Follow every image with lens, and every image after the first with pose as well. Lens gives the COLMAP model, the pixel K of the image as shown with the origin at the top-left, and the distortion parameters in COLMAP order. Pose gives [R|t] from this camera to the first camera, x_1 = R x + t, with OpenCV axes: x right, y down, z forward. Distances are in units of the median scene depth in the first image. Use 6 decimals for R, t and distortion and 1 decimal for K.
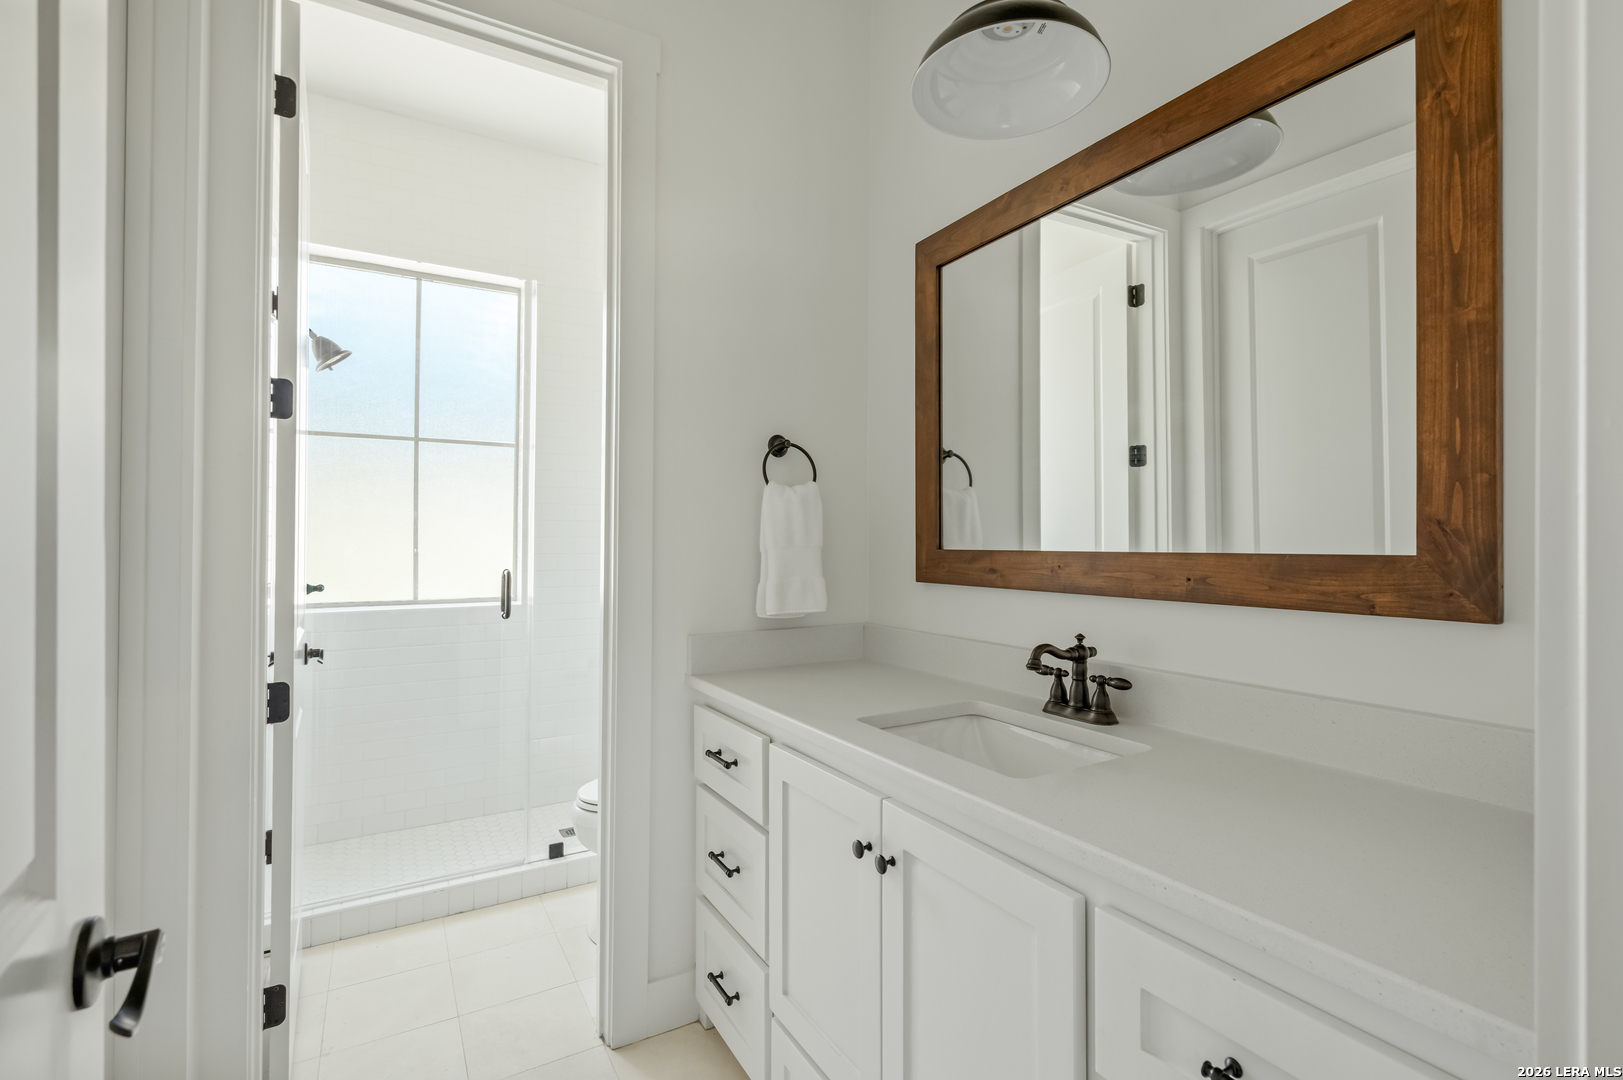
lens RADIAL K [[744.9, 0, 817.1], [0, 744.9, 531.7], [0, 0, 1]] dist [0.000474, 0.000020]
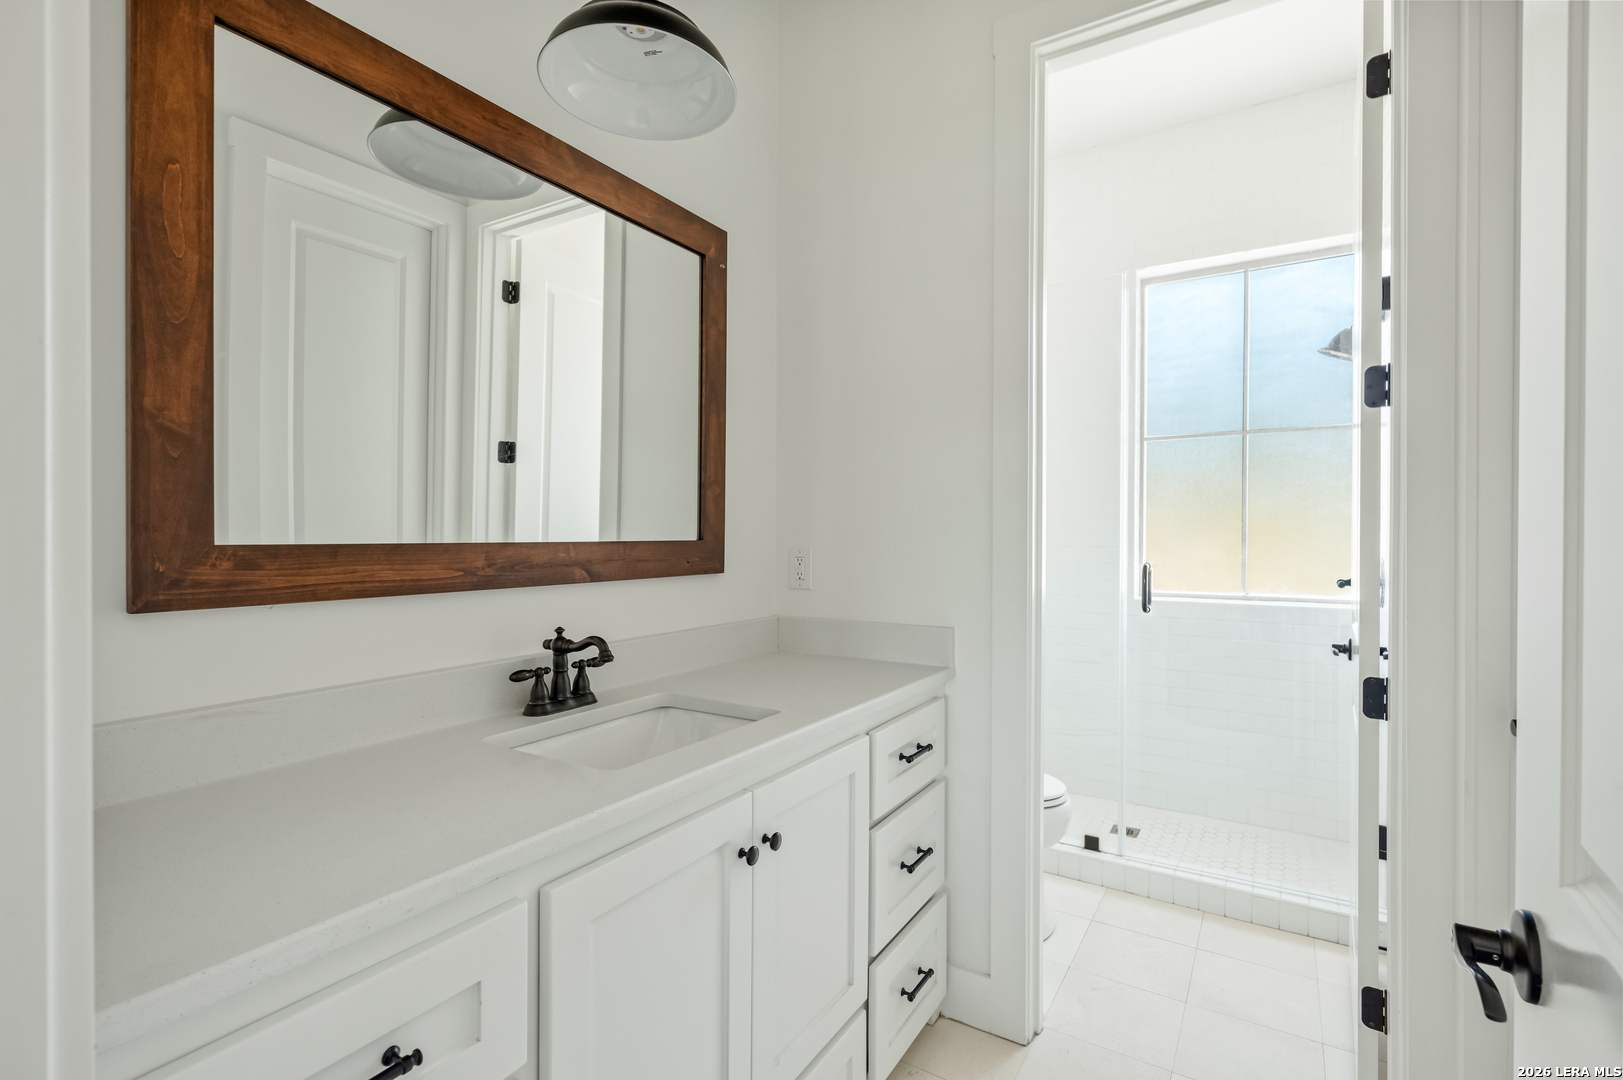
lens RADIAL K [[744.9, 0, 817.0], [0, 744.9, 538.8], [0, 0, 1]] dist [0.000474, 0.000020]
pose [[-0.479815, -0.011508, 0.877294, -0.681581], [-0.018313, 0.999827, 0.003099, 0.012196], [-0.877179, -0.014579, -0.479943, 1.177638]]
